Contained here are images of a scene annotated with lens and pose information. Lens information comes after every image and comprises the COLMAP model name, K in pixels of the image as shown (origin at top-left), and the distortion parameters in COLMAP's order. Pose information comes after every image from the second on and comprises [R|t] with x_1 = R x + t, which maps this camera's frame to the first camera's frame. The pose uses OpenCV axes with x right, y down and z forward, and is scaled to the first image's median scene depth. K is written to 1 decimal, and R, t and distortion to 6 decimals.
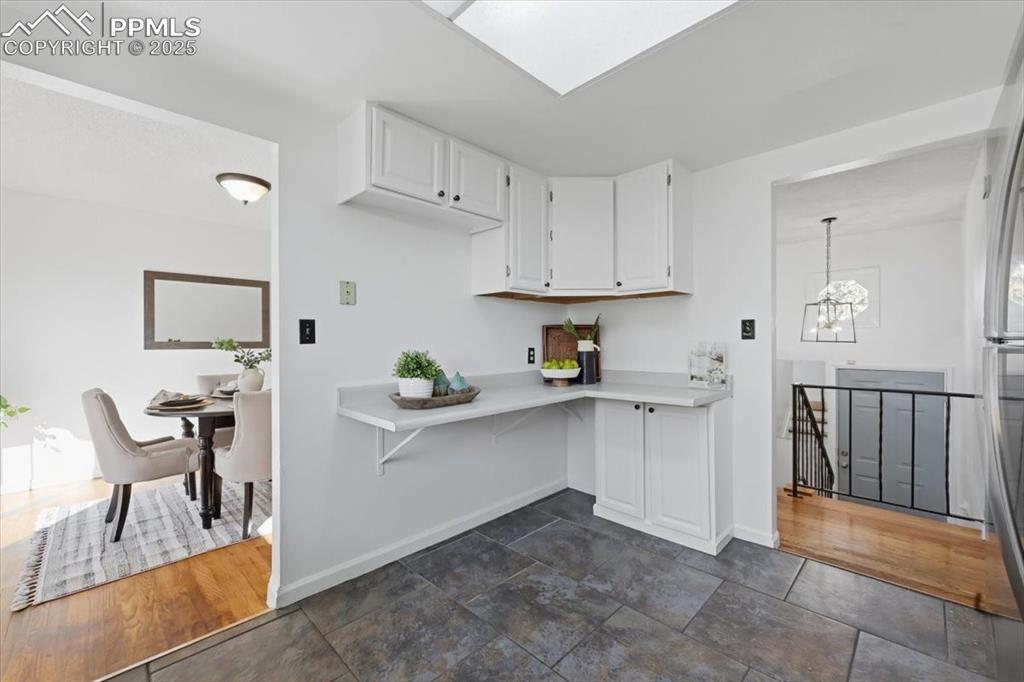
lens RADIAL K [[416.5, 0, 512.9], [0, 416.5, 343.1], [0, 0, 1]] dist [-0.000526, -0.000497]
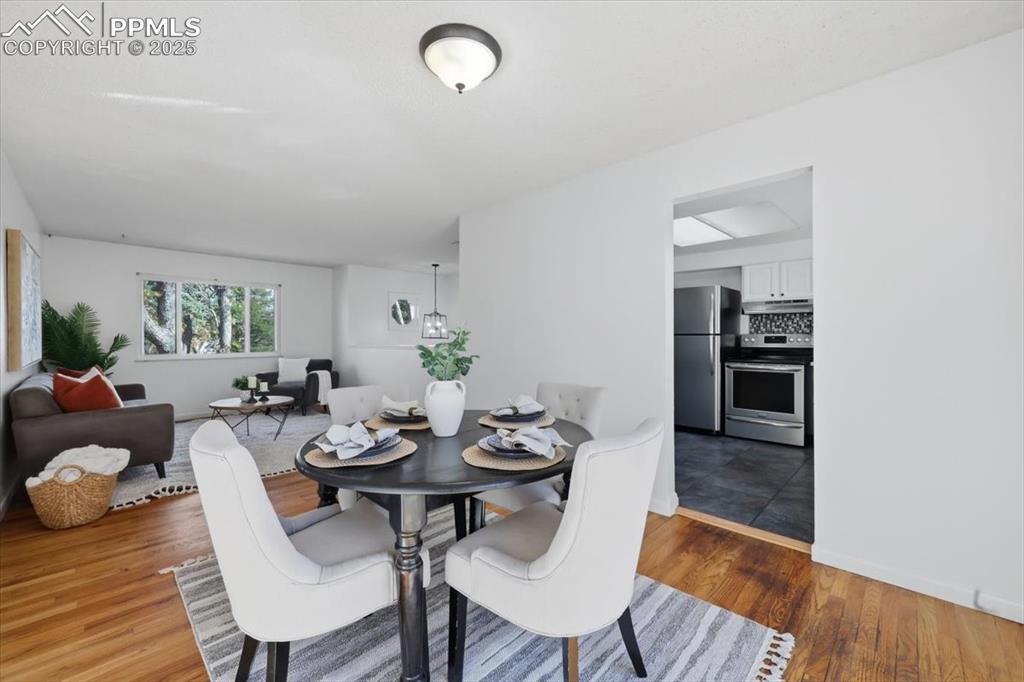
lens RADIAL K [[416.5, 0, 508.9], [0, 416.5, 335.6], [0, 0, 1]] dist [-0.000526, -0.000497]
pose [[-0.004639, 0.011068, 0.999928, -1.880143], [0.007126, 0.999914, -0.011035, 0.019526], [-0.999964, 0.007074, -0.004717, 1.447385]]
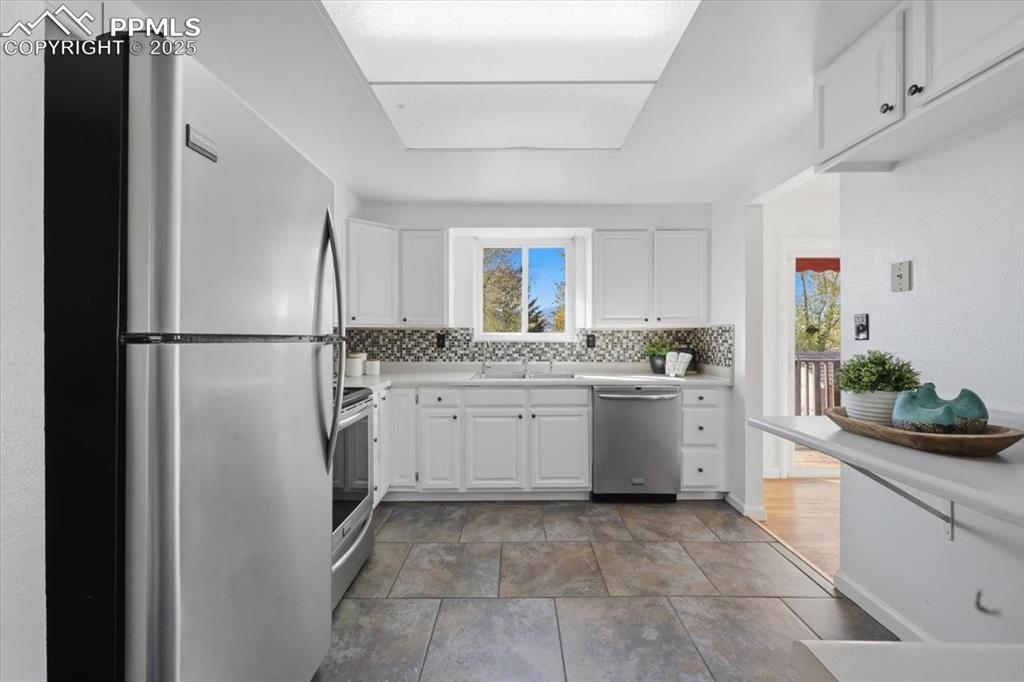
lens RADIAL K [[416.5, 0, 529.0], [0, 416.5, 335.9], [0, 0, 1]] dist [-0.000526, -0.000497]
pose [[-0.689501, 0.004474, -0.724271, 0.672219], [0.001694, 0.999988, 0.004565, -0.011535], [0.724283, 0.001921, -0.689500, 1.042353]]
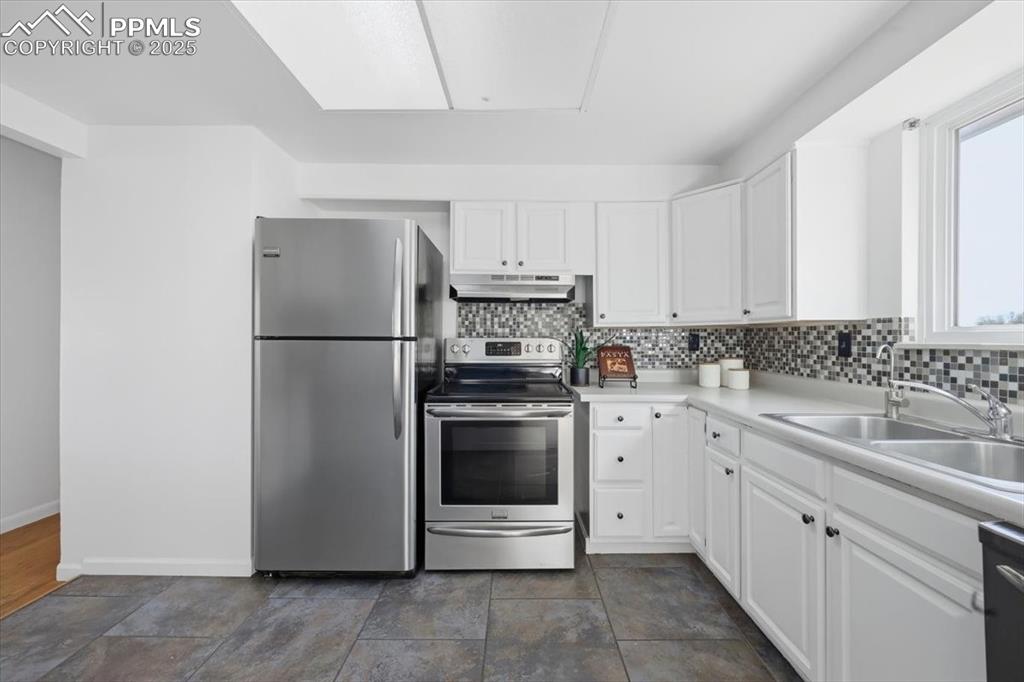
lens RADIAL K [[416.5, 0, 510.0], [0, 416.5, 338.7], [0, 0, 1]] dist [-0.000526, -0.000497]
pose [[-0.699483, 0.007026, 0.714615, -0.443369], [0.006823, 0.999972, -0.003153, 0.000826], [-0.714617, 0.002670, -0.699511, 0.796079]]
